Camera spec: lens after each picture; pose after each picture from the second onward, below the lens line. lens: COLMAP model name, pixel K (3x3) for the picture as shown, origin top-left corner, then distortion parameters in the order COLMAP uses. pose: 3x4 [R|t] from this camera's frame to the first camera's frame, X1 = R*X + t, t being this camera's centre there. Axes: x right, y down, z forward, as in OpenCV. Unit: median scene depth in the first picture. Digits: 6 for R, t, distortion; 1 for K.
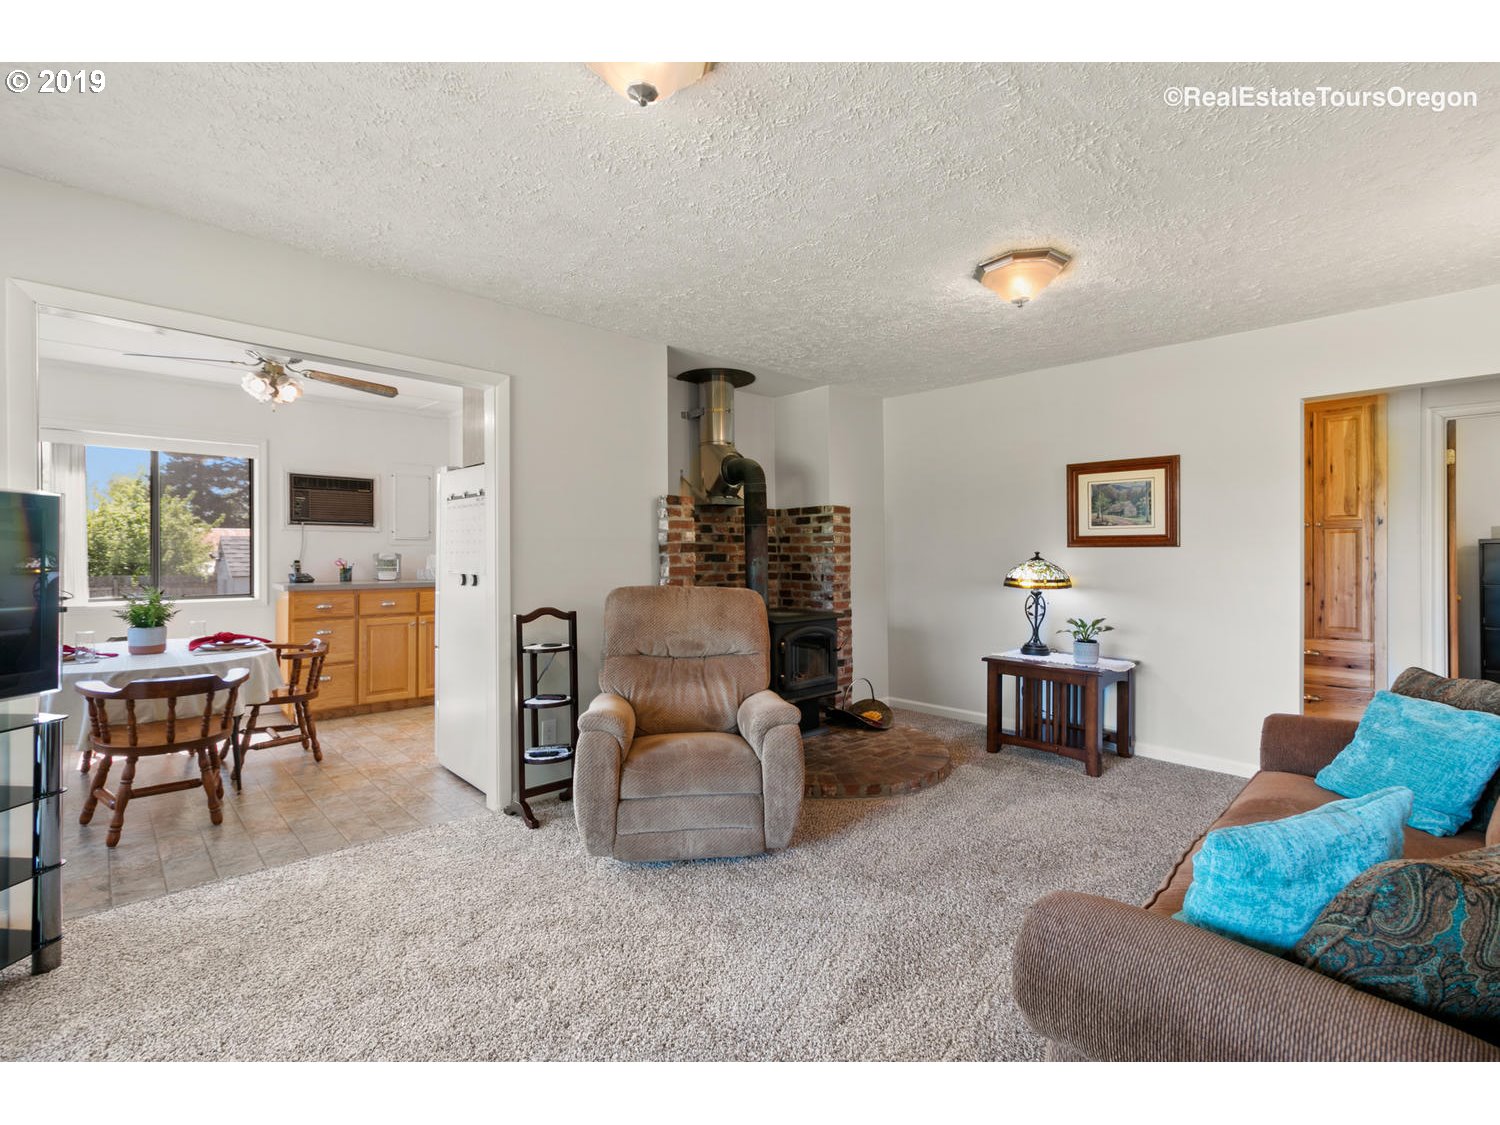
lens RADIAL K [[637.0, 0, 750.0], [0, 637.0, 562.5], [0, 0, 1]] dist [0.000605, 0.000072]
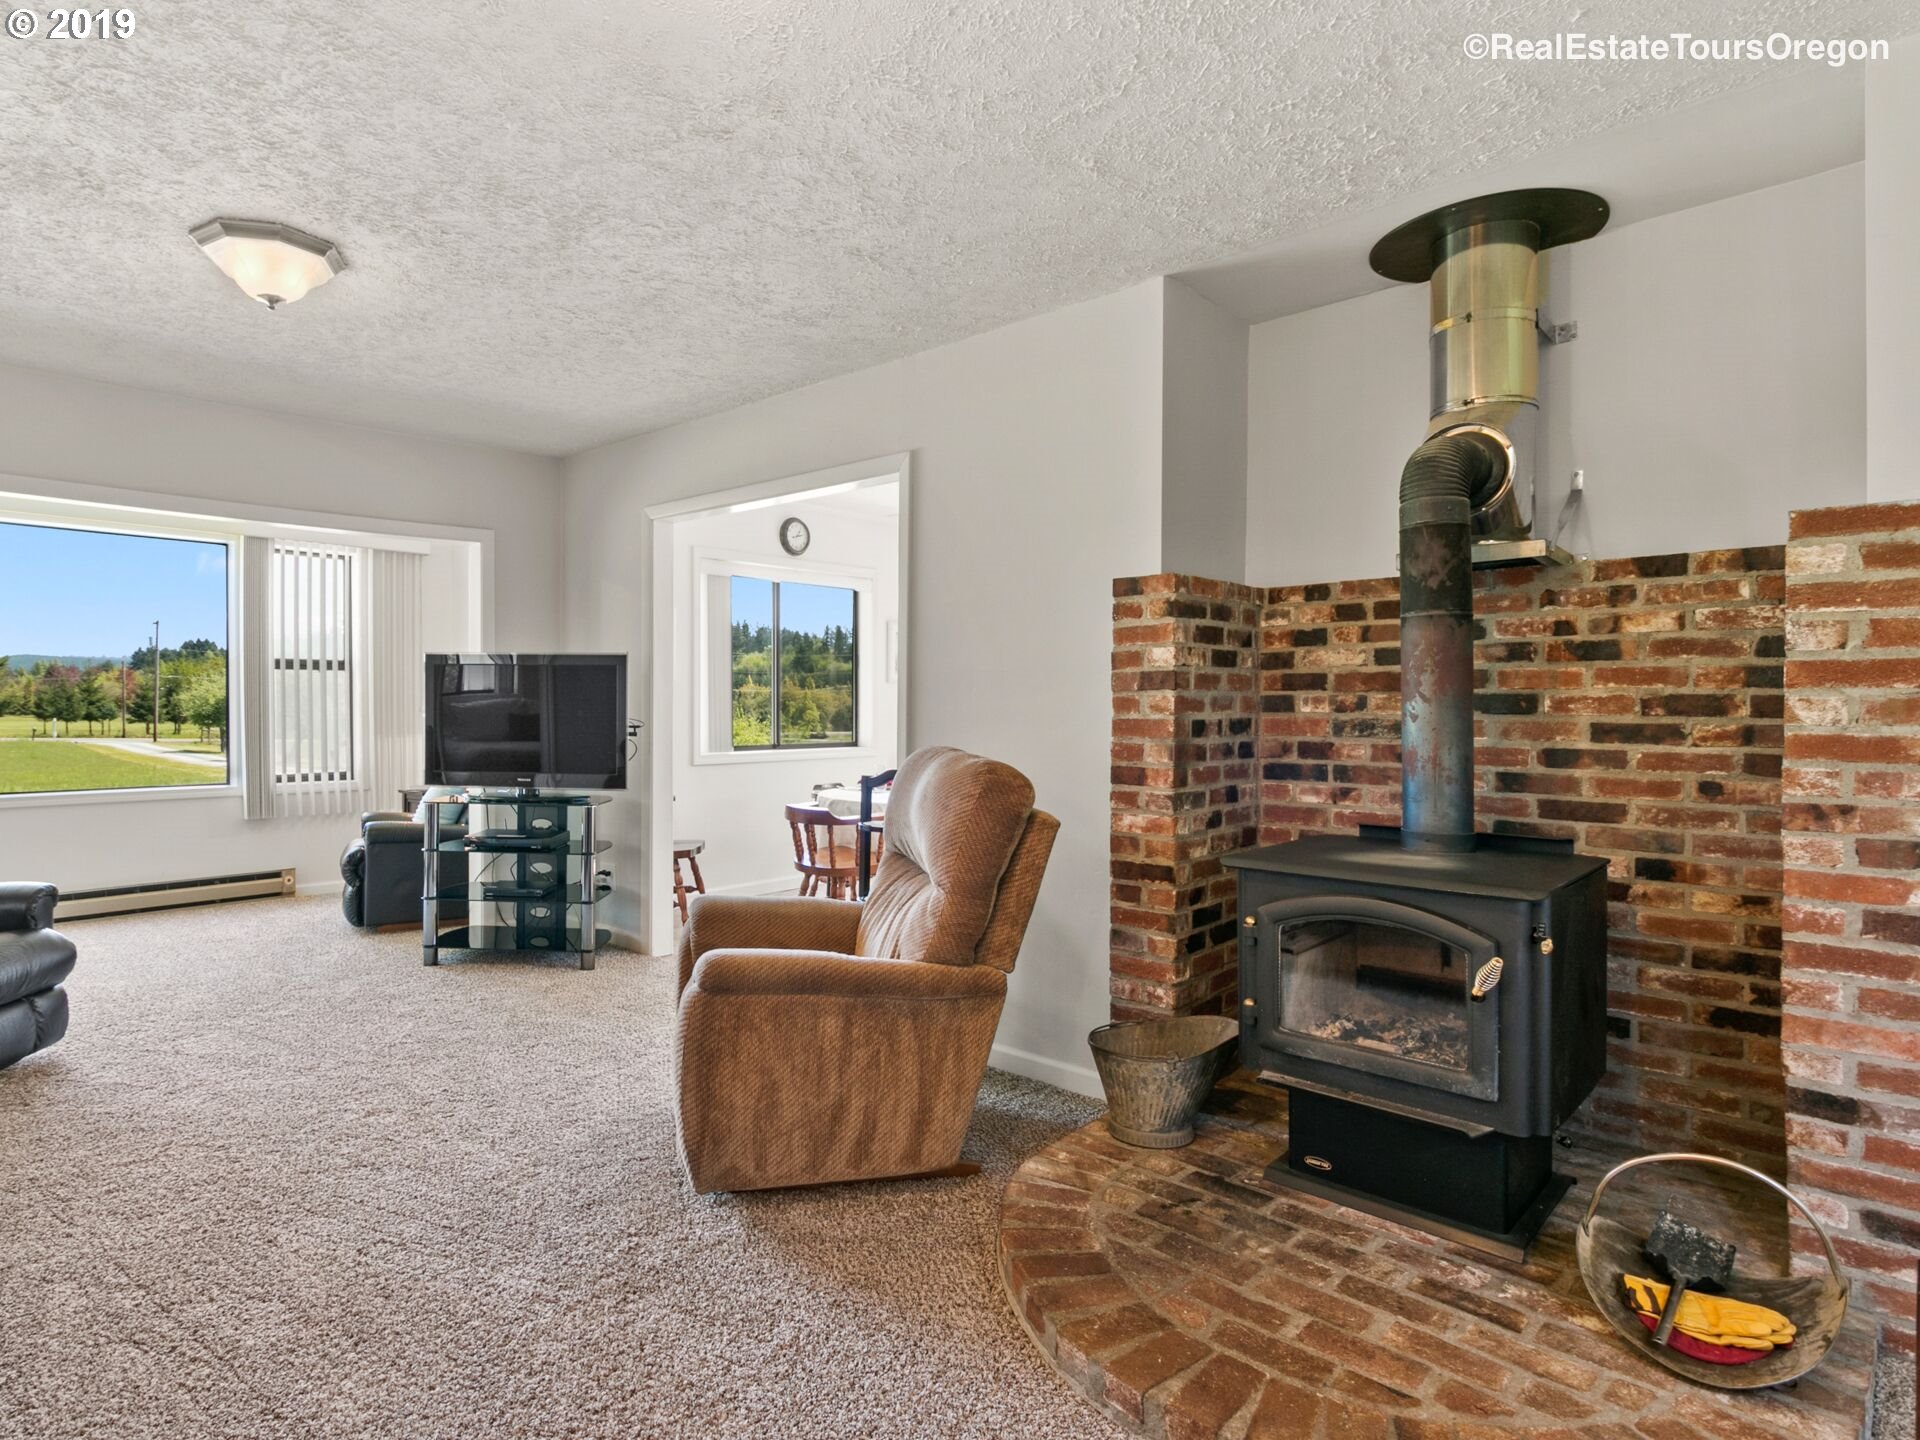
lens RADIAL K [[1105.6, 0, 960.0], [0, 1105.6, 720.0], [0, 0, 1]] dist [0.003288, 0.001212]
pose [[0.072767, 0.014742, -0.997240, 0.580120], [-0.015453, 0.999787, 0.013652, -0.001788], [0.997229, 0.014417, 0.072979, 0.623207]]
